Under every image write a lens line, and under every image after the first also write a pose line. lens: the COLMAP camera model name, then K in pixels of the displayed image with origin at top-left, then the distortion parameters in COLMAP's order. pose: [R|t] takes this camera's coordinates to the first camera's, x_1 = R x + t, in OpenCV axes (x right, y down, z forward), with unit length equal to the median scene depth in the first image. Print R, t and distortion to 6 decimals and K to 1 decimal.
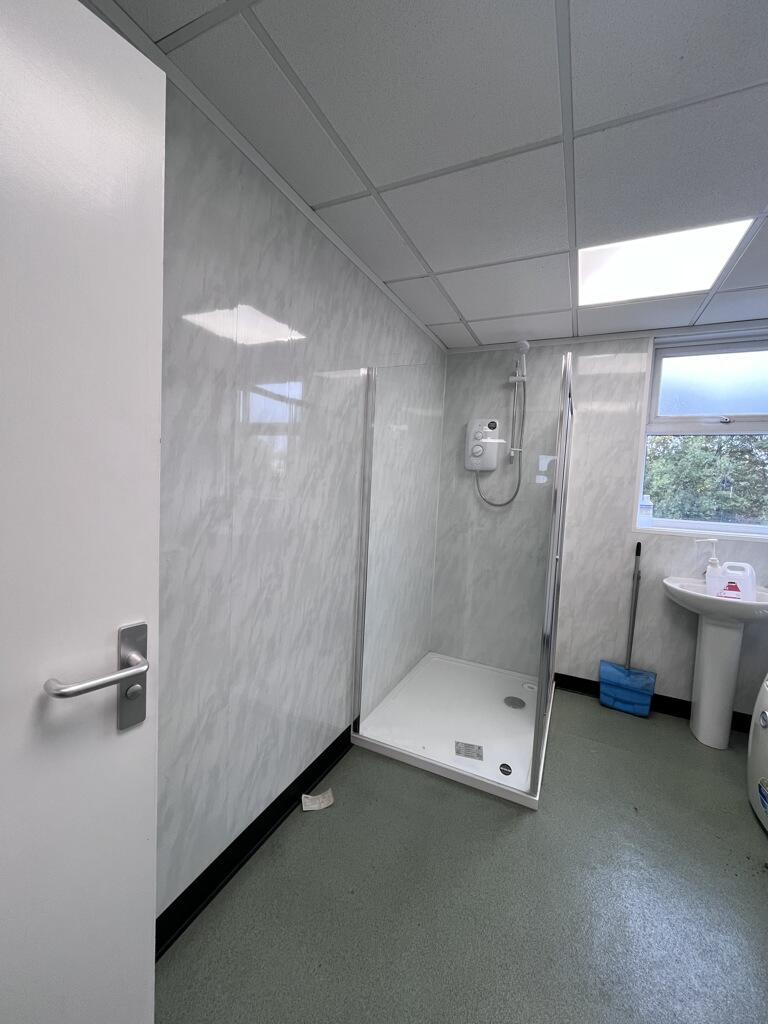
lens RADIAL K [[414.7, 0, 383.5], [0, 414.7, 508.9], [0, 0, 1]] dist [-0.002419, -0.000590]
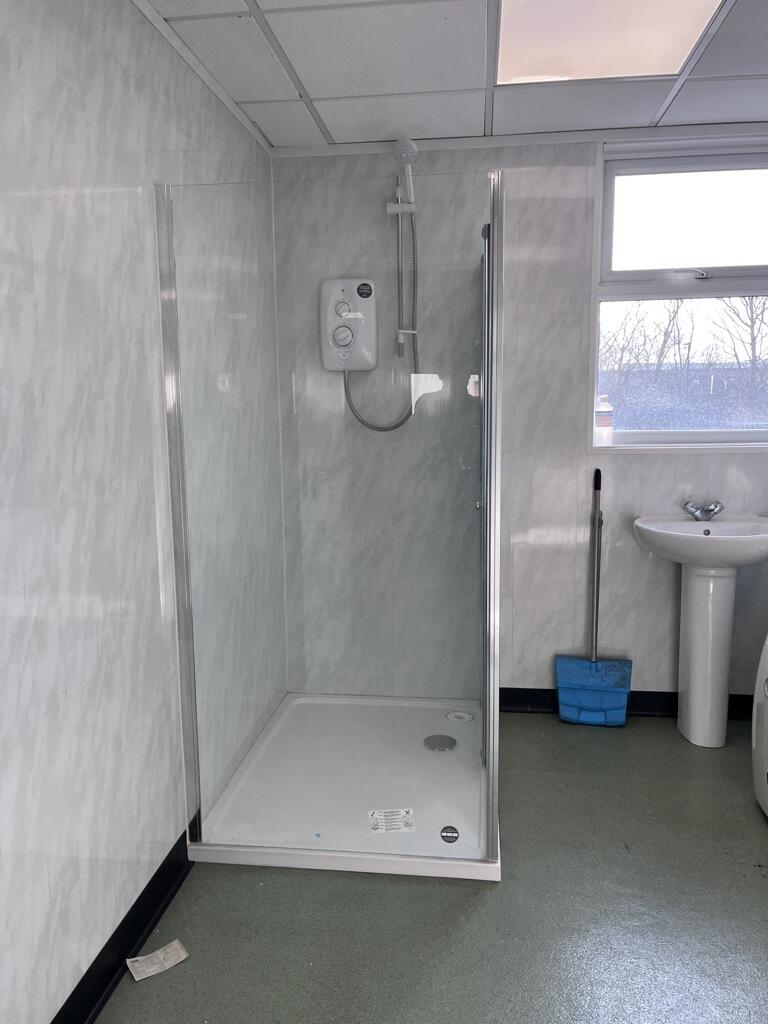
lens RADIAL K [[780.5, 0, 385.6], [0, 780.5, 511.0], [0, 0, 1]] dist [0.038017, -0.012306]
pose [[0.945937, -0.106020, 0.306534, -0.092148], [0.081628, 0.992466, 0.091363, 0.007501], [-0.313911, -0.061402, 0.947465, -0.073640]]
